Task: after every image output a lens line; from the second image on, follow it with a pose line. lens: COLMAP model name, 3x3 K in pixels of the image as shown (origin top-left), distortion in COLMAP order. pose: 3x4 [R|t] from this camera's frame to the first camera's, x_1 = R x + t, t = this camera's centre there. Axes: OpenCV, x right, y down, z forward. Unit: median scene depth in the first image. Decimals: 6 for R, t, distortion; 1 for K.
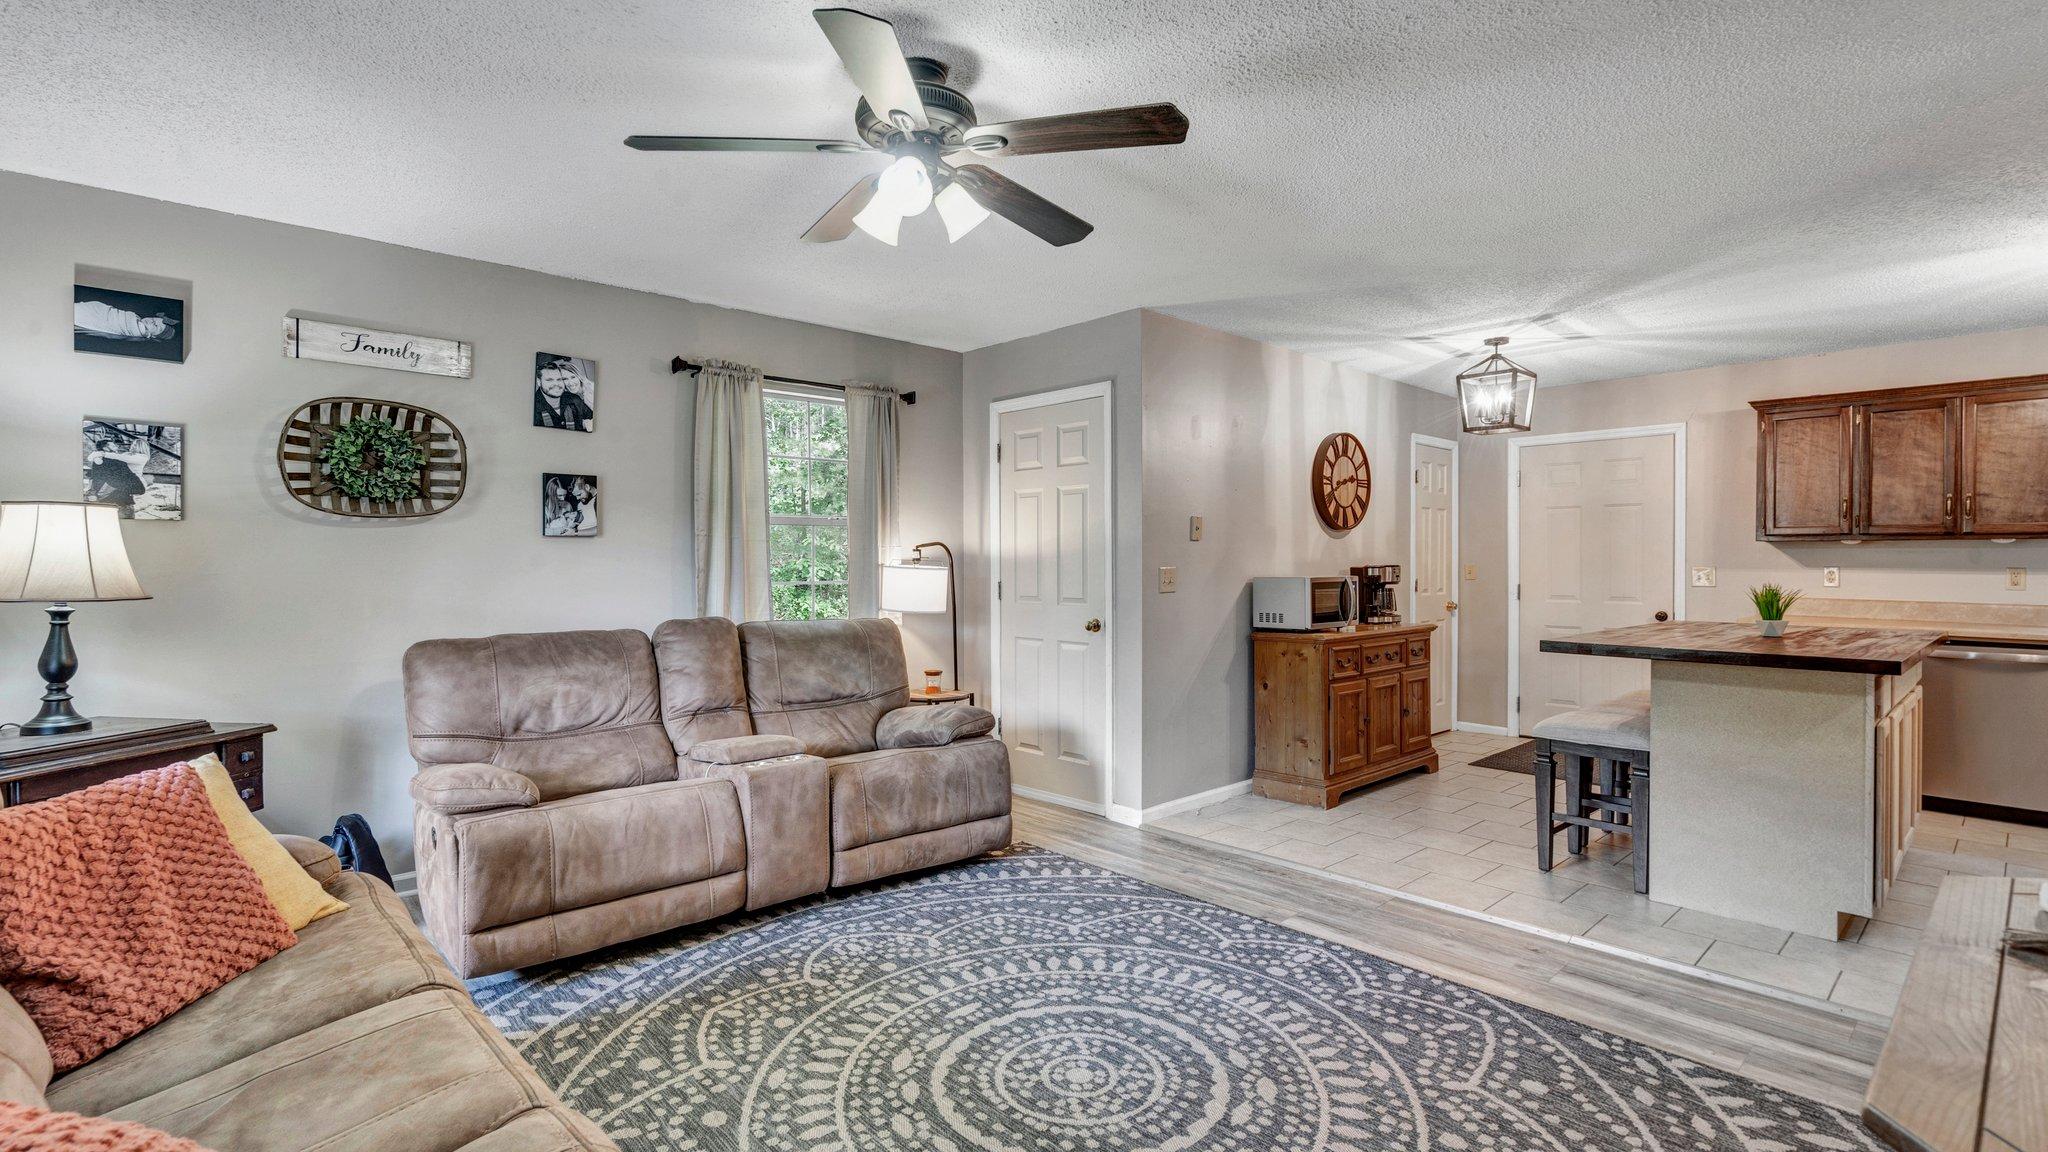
lens RADIAL K [[963.0, 0, 1024.0], [0, 963.0, 576.0], [0, 0, 1]] dist [0.000010, 0.000787]
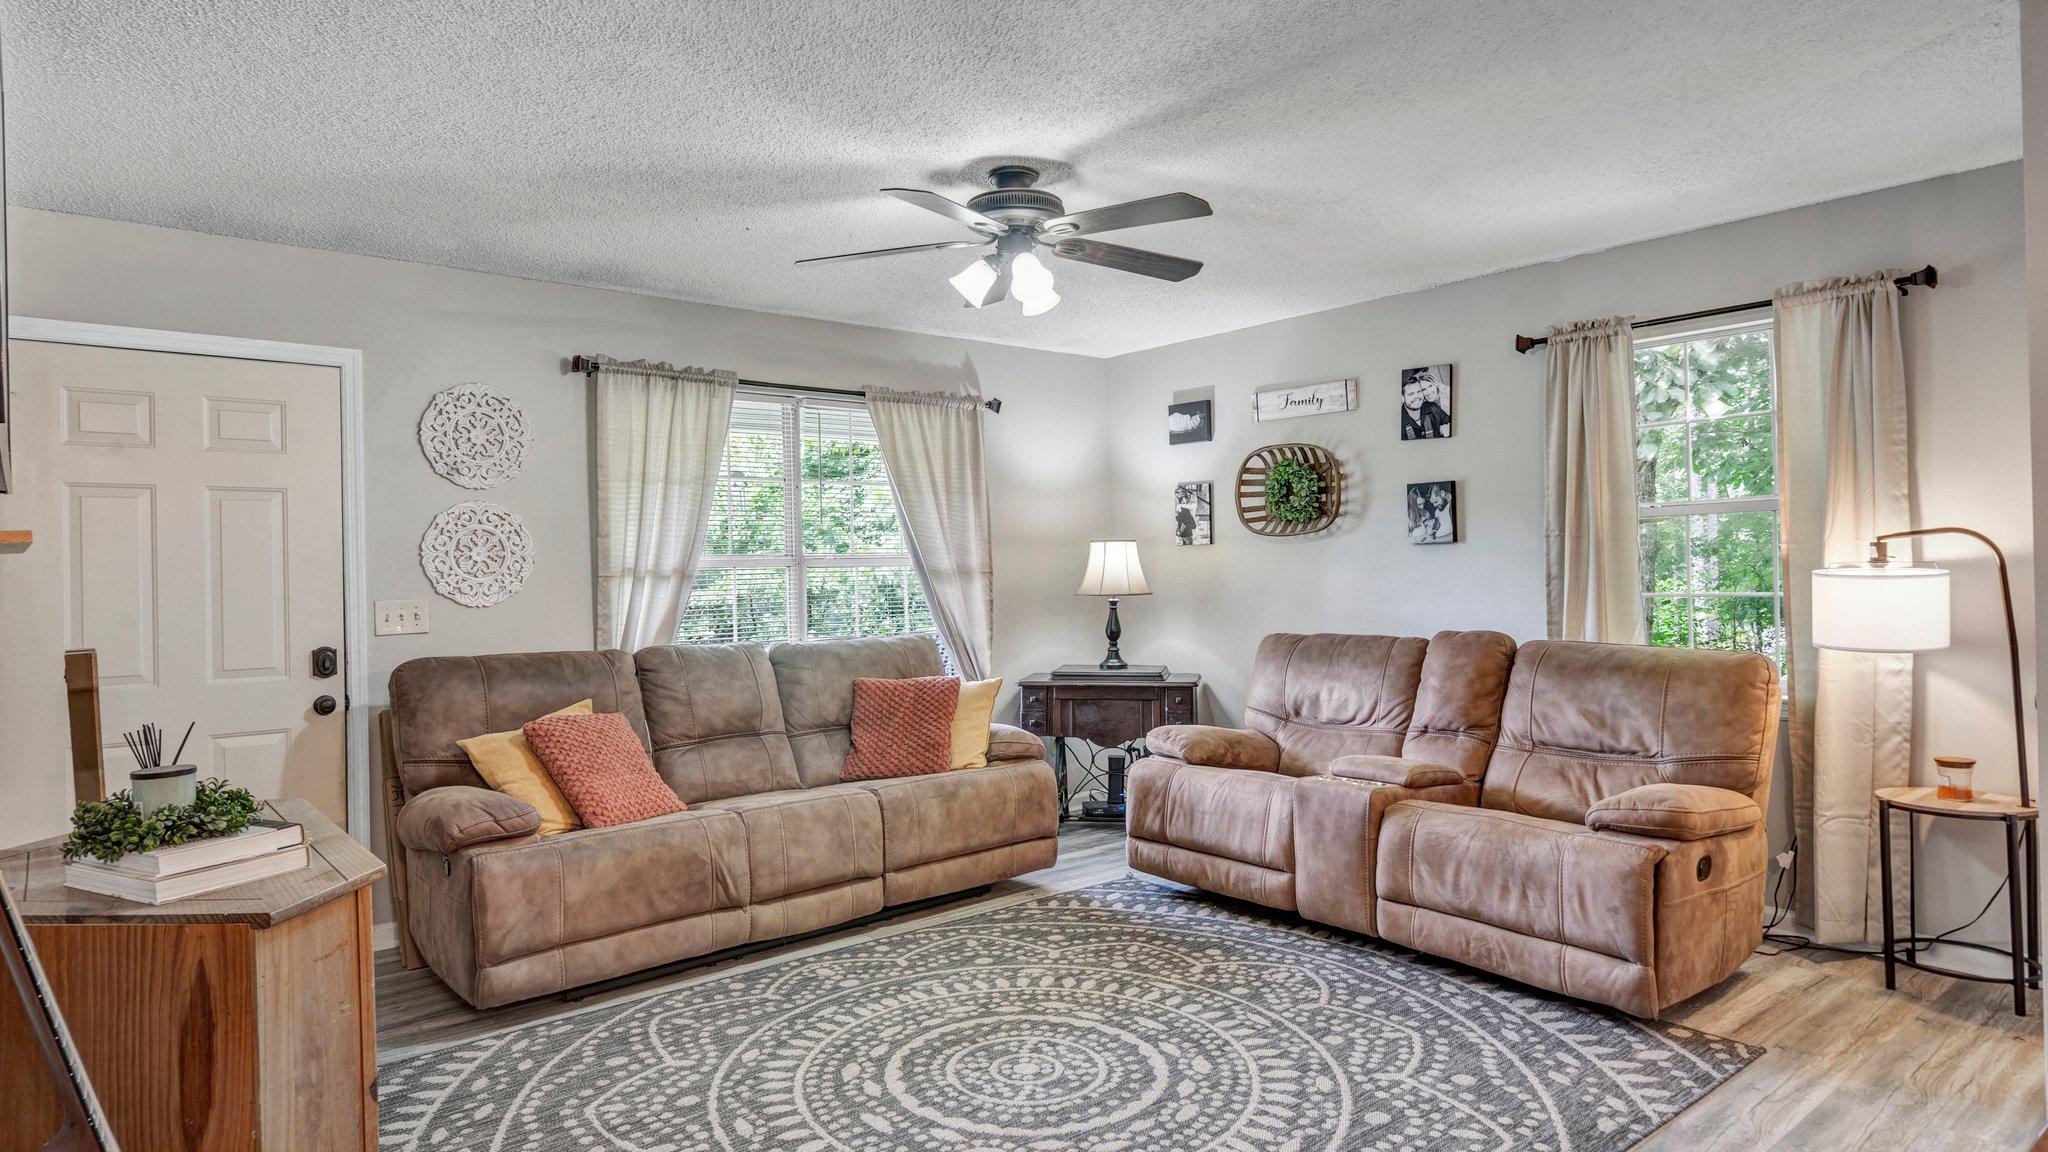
lens RADIAL K [[1225.0, 0, 1024.0], [0, 1225.0, 576.0], [0, 0, 1]] dist [0.006492, 0.001352]
pose [[-0.077360, 0.007059, -0.996978, 1.041315], [0.002115, 0.999974, 0.006916, -0.020762], [0.997001, -0.001573, -0.077372, 0.827727]]
